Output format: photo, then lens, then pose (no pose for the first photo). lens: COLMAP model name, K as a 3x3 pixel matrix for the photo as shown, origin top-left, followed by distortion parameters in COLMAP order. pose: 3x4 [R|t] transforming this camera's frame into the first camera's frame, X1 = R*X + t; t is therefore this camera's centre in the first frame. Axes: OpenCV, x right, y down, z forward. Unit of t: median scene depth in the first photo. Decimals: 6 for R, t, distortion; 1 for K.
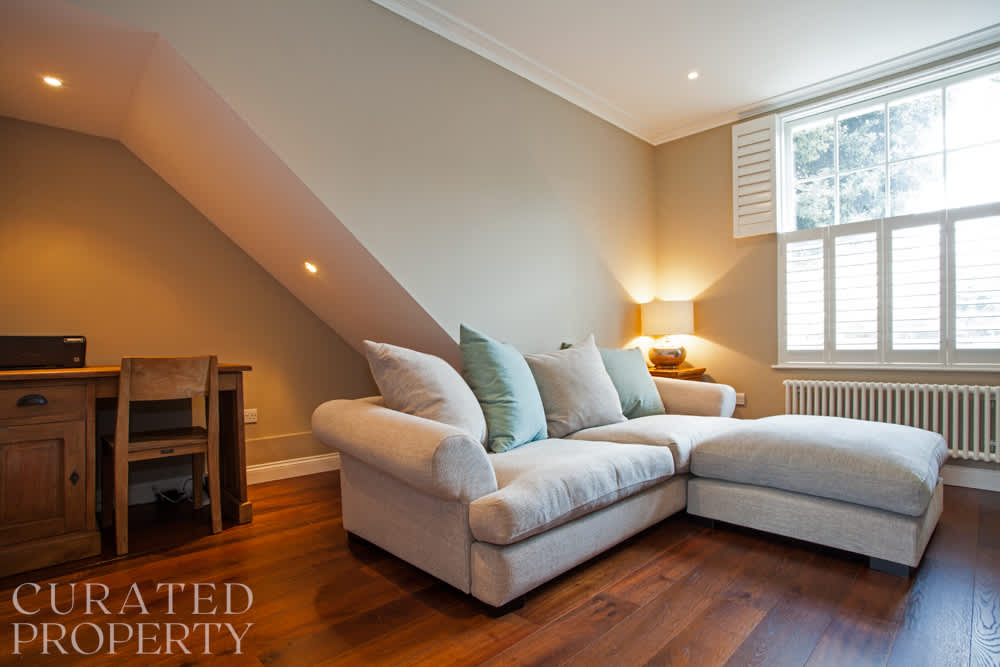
lens RADIAL K [[507.4, 0, 487.9], [0, 507.4, 348.8], [0, 0, 1]] dist [-0.075167, 0.037225]
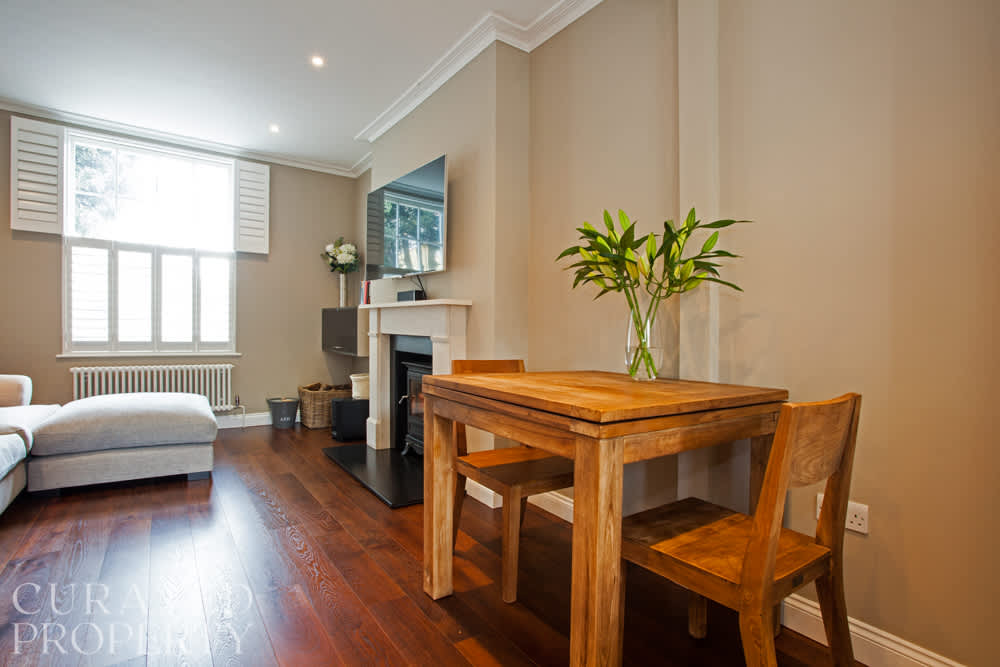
lens RADIAL K [[501.6, 0, 491.7], [0, 501.6, 347.3], [0, 0, 1]] dist [-0.051538, 0.034469]
pose [[0.173652, -0.015501, 0.984685, -0.508645], [-0.020400, 0.999605, 0.019333, -0.036951], [-0.984596, -0.023445, 0.173267, -0.208809]]
